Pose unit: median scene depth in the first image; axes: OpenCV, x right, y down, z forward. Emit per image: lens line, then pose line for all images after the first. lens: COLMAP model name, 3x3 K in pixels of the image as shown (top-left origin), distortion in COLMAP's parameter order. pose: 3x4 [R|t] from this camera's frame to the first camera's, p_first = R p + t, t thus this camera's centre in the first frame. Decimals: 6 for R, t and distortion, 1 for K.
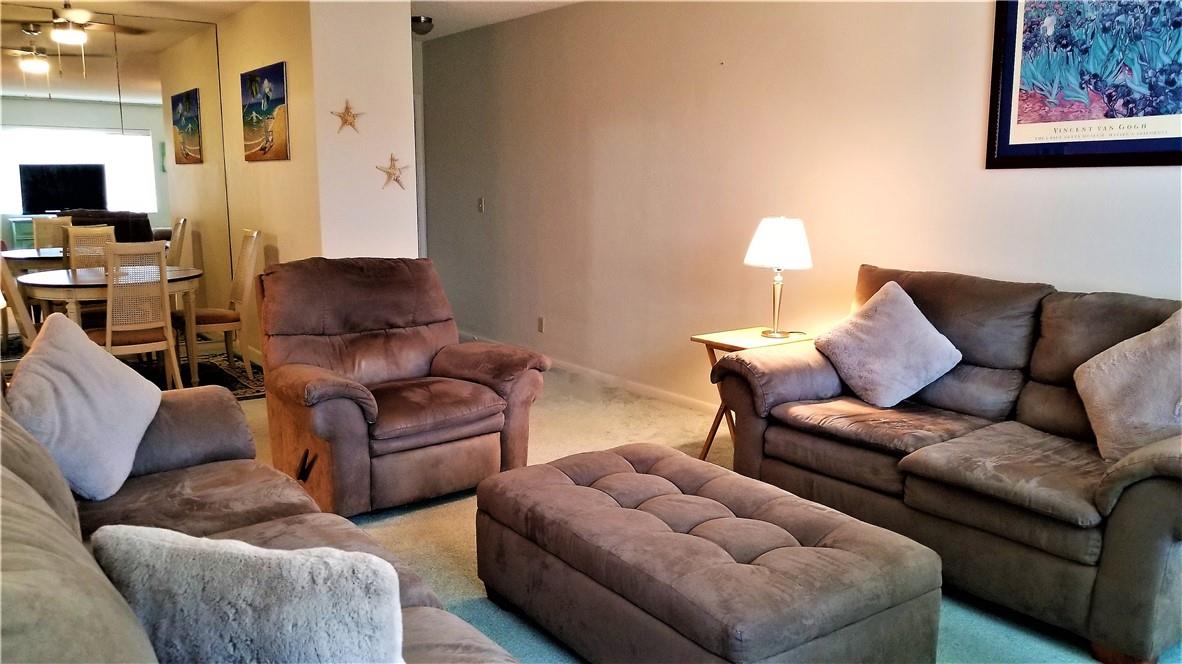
lens RADIAL K [[906.4, 0, 591.0], [0, 906.4, 332.0], [0, 0, 1]] dist [0.003271, 0.000267]
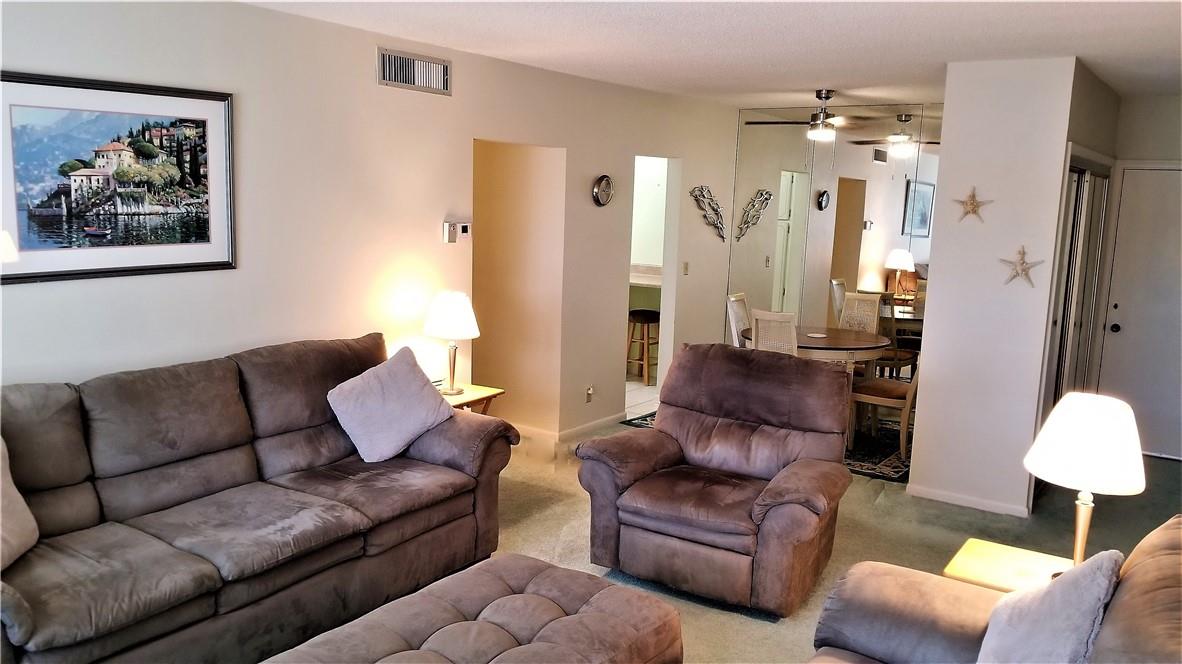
lens RADIAL K [[906.4, 0, 591.0], [0, 906.4, 332.0], [0, 0, 1]] dist [0.003271, 0.000267]
pose [[0.354541, 0.146083, -0.923558, 0.468483], [-0.194119, 0.977700, 0.080127, -0.110375], [0.914668, 0.150872, 0.374993, 0.321722]]
